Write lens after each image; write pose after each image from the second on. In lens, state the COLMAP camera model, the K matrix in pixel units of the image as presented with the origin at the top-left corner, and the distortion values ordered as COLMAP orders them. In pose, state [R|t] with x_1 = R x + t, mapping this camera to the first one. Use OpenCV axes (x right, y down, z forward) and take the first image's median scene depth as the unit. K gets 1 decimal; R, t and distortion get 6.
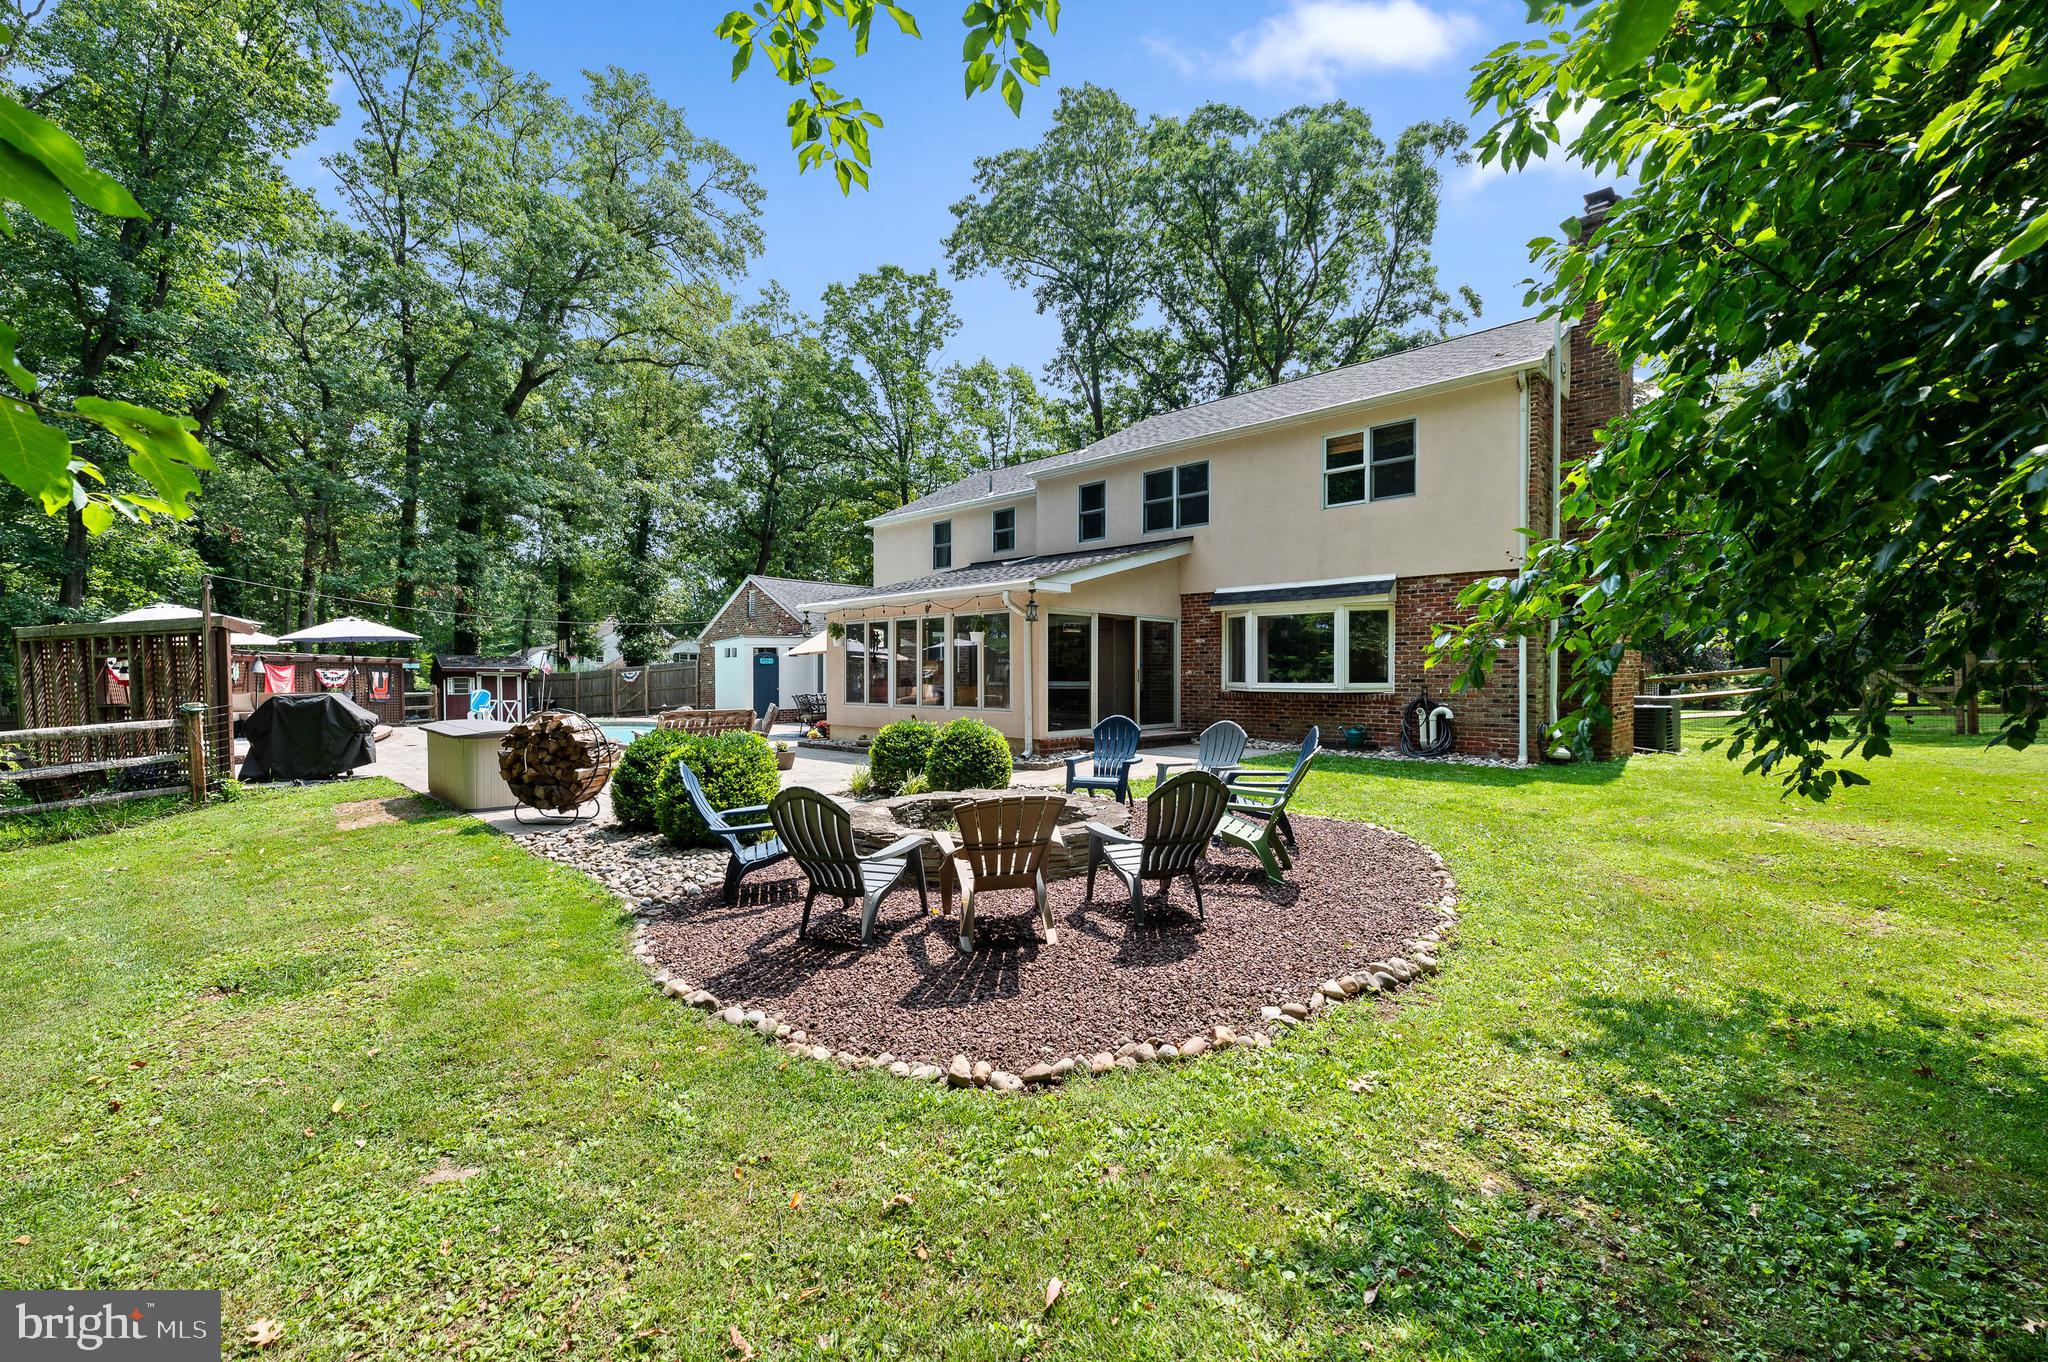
lens RADIAL K [[843.9, 0, 1032.7], [0, 843.9, 680.1], [0, 0, 1]] dist [0.001395, 0.000480]
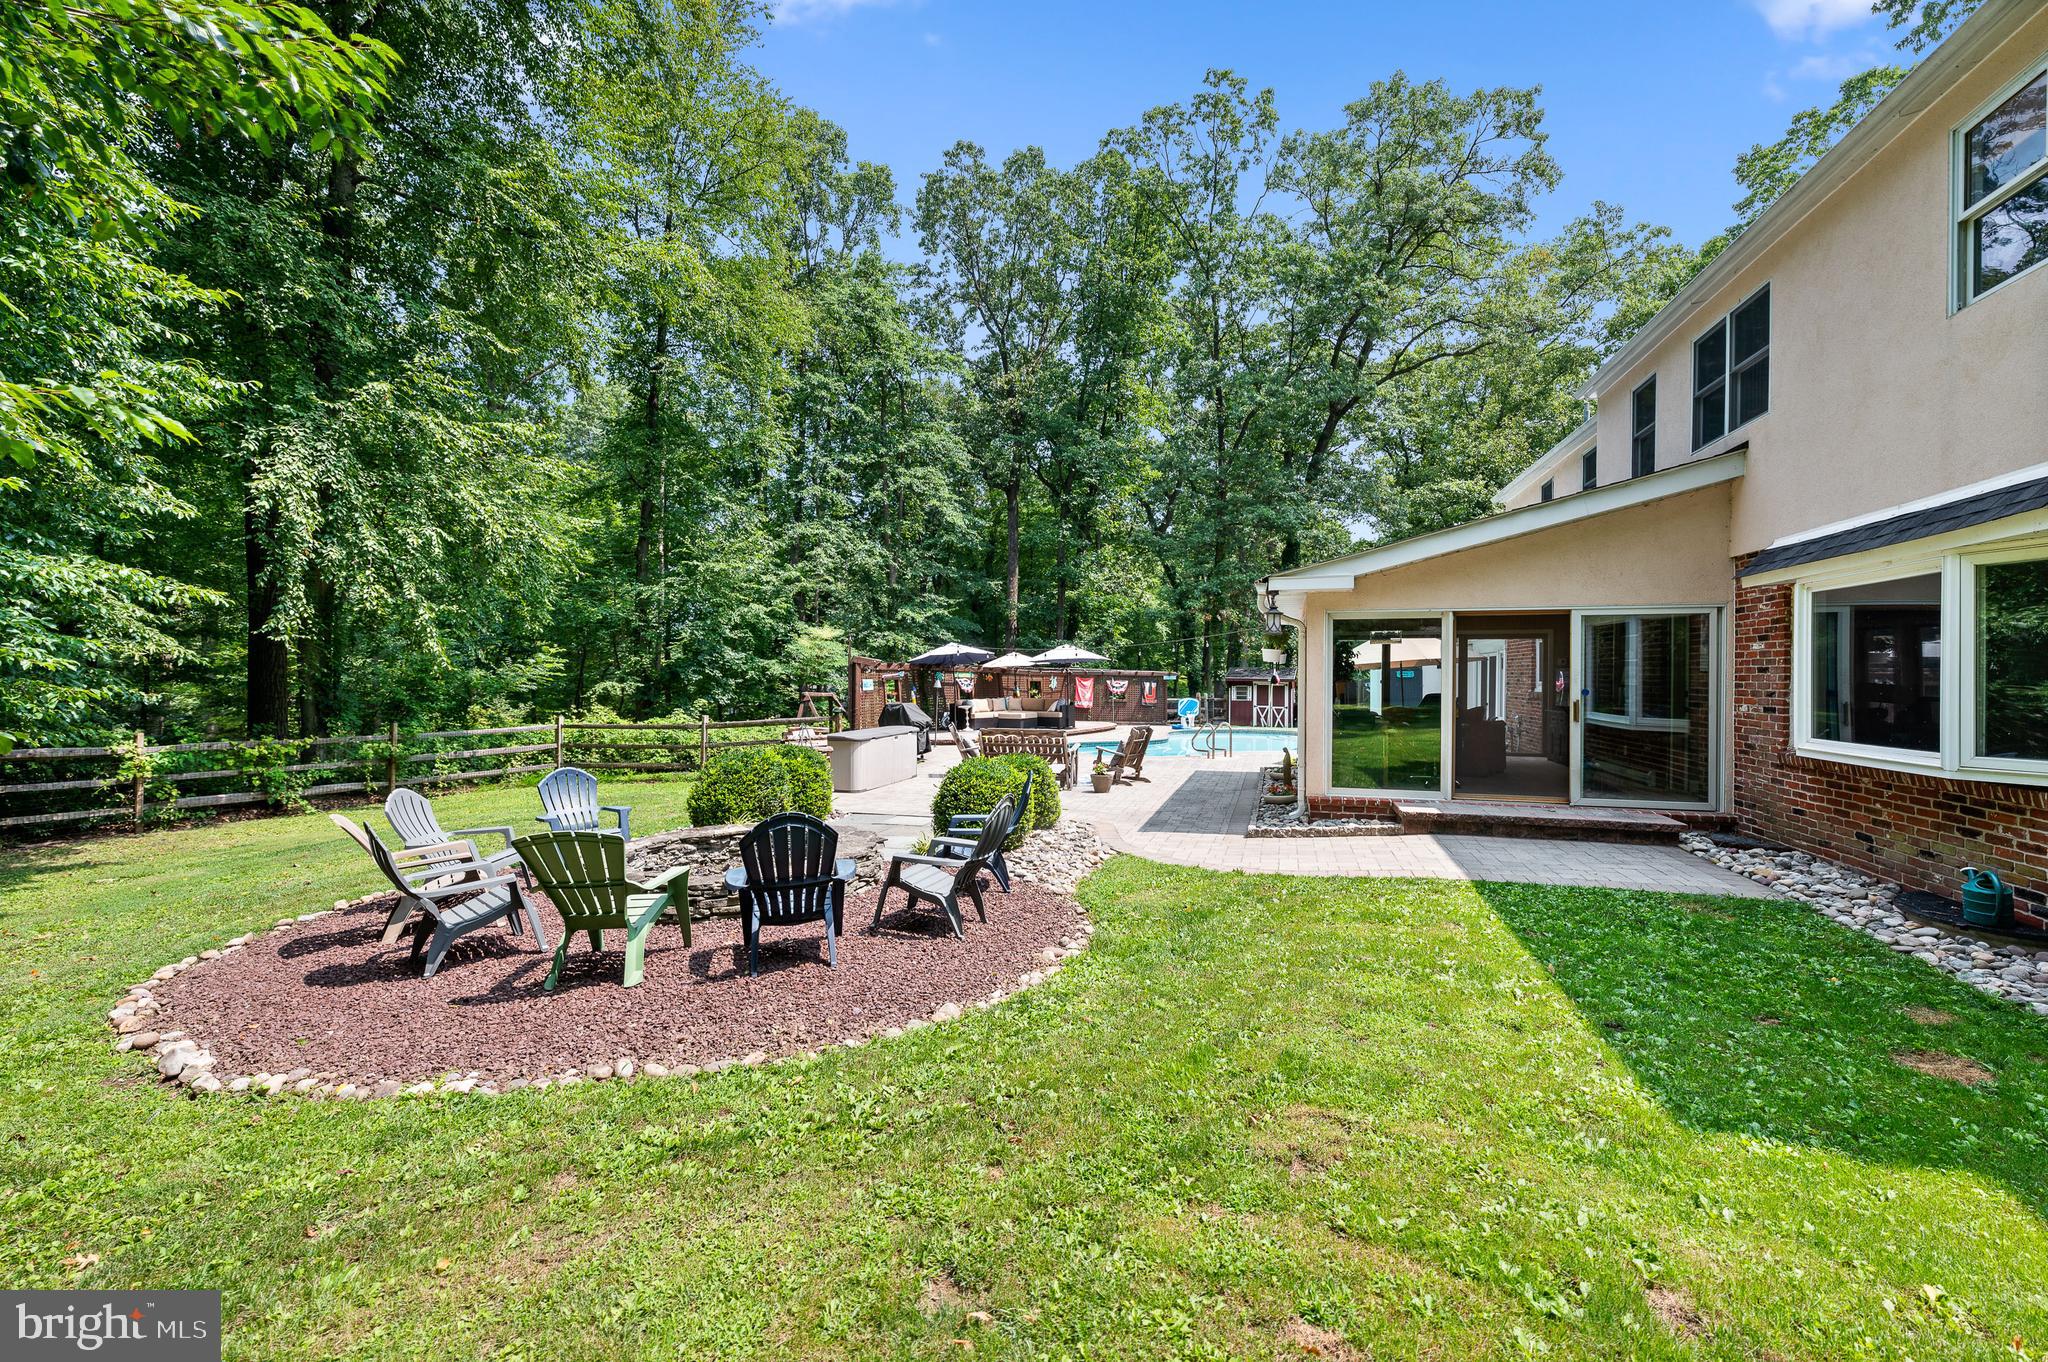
lens RADIAL K [[843.9, 0, 1022.1], [0, 843.9, 682.0], [0, 0, 1]] dist [0.001395, 0.000480]
pose [[0.440806, 0.009436, -0.897553, 0.300544], [-0.009373, 0.999939, 0.005909, -0.016285], [0.897554, 0.005808, 0.440867, 0.254800]]
